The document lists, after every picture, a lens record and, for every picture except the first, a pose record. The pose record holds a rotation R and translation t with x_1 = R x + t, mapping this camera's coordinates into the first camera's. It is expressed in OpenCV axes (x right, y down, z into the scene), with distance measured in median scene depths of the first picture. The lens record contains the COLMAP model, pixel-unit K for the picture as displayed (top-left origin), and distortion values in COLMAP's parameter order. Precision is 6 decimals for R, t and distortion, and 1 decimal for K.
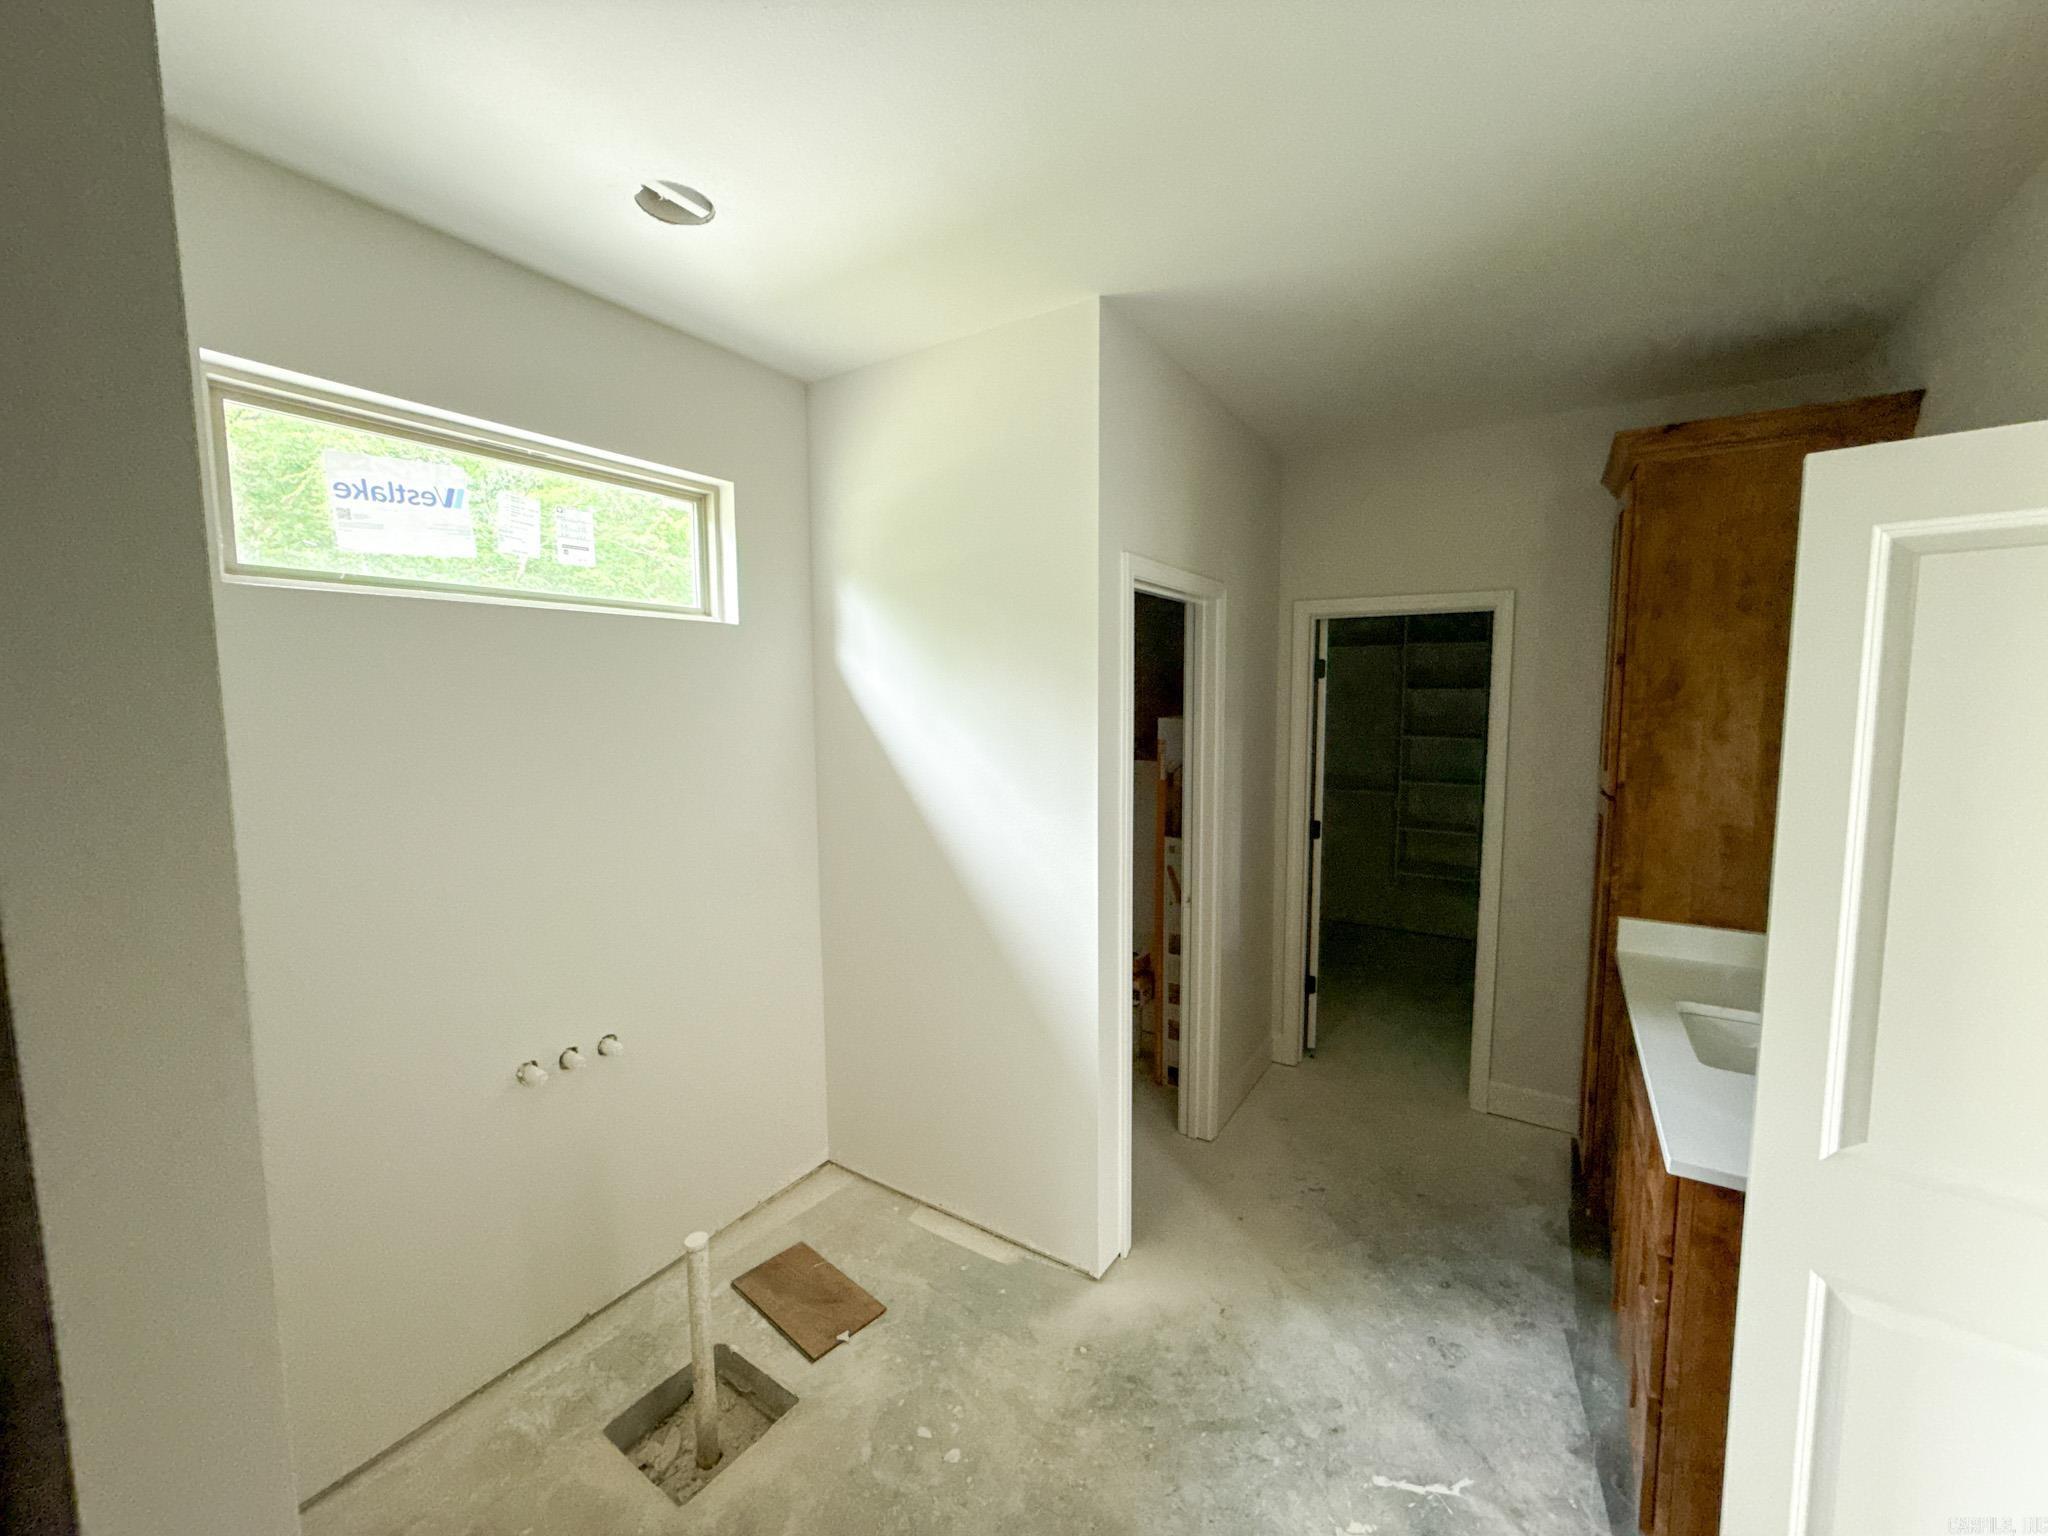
lens RADIAL K [[817.4, 0, 1030.7], [0, 817.4, 768.7], [0, 0, 1]] dist [-0.000117, 0.000693]
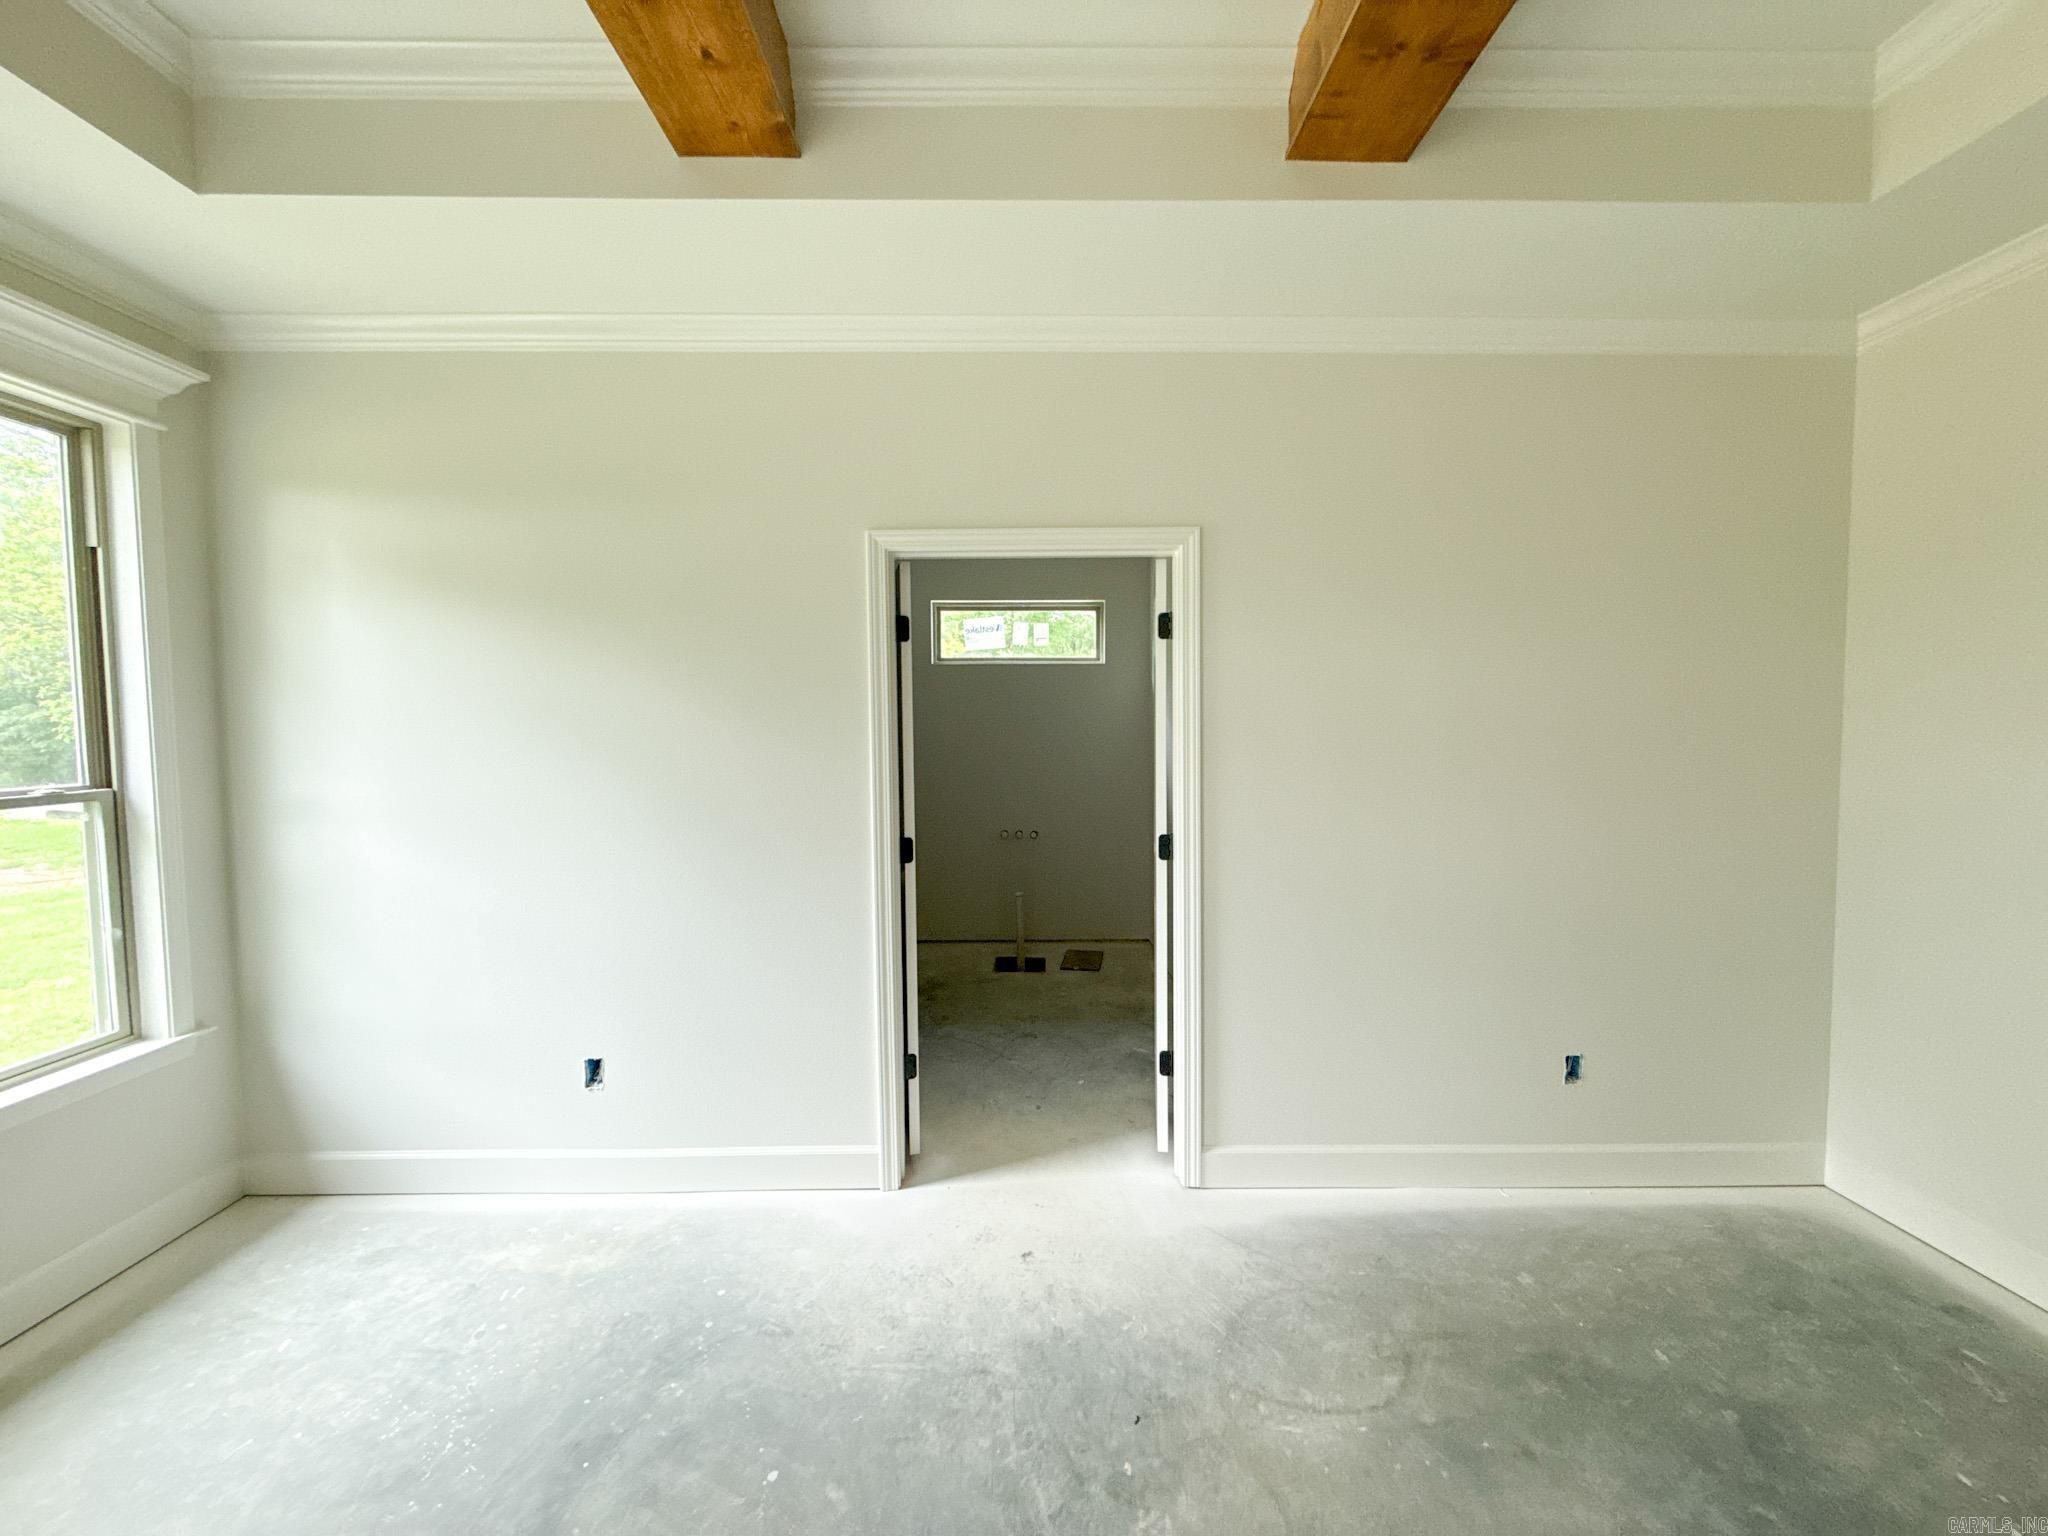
lens RADIAL K [[817.4, 0, 1021.1], [0, 817.4, 765.2], [0, 0, 1]] dist [-0.000117, 0.000693]
pose [[0.551503, 0.045988, -0.832904, 1.703424], [-0.080556, 0.996749, 0.001694, 0.136486], [0.830274, 0.066161, 0.553415, -0.483891]]
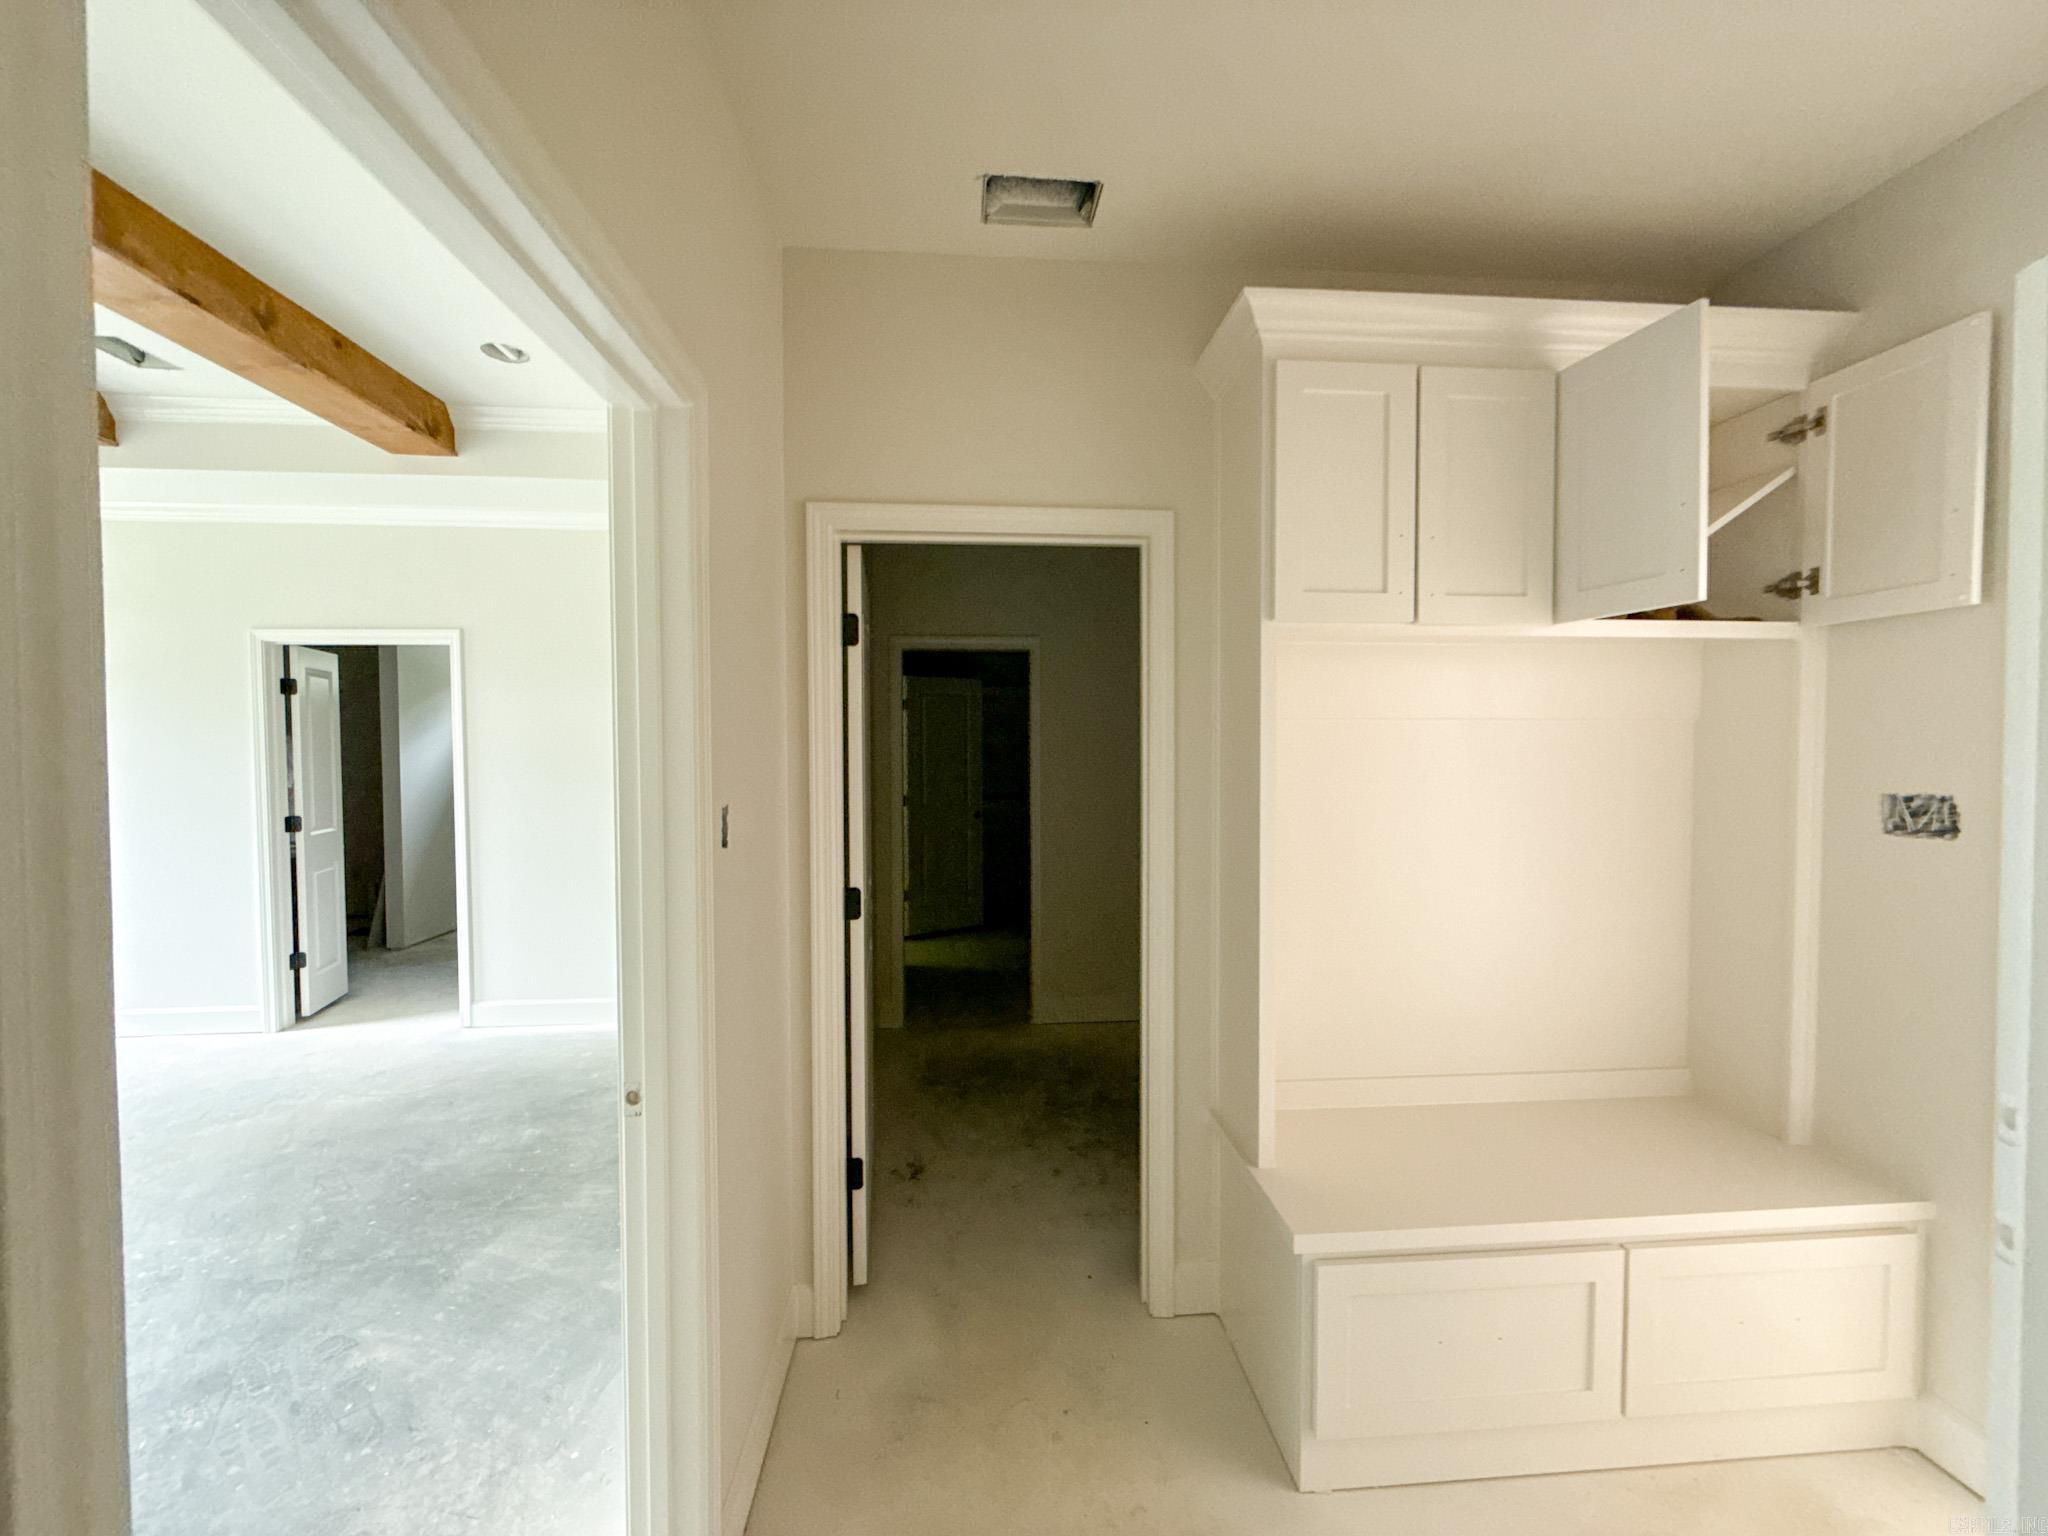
lens RADIAL K [[817.4, 0, 1015.9], [0, 817.4, 765.8], [0, 0, 1]] dist [-0.000117, 0.000693]
pose [[0.609664, 0.026165, -0.792228, 5.190452], [-0.077481, 0.996636, -0.026710, -0.046466], [0.788864, 0.077666, 0.609641, 1.133015]]
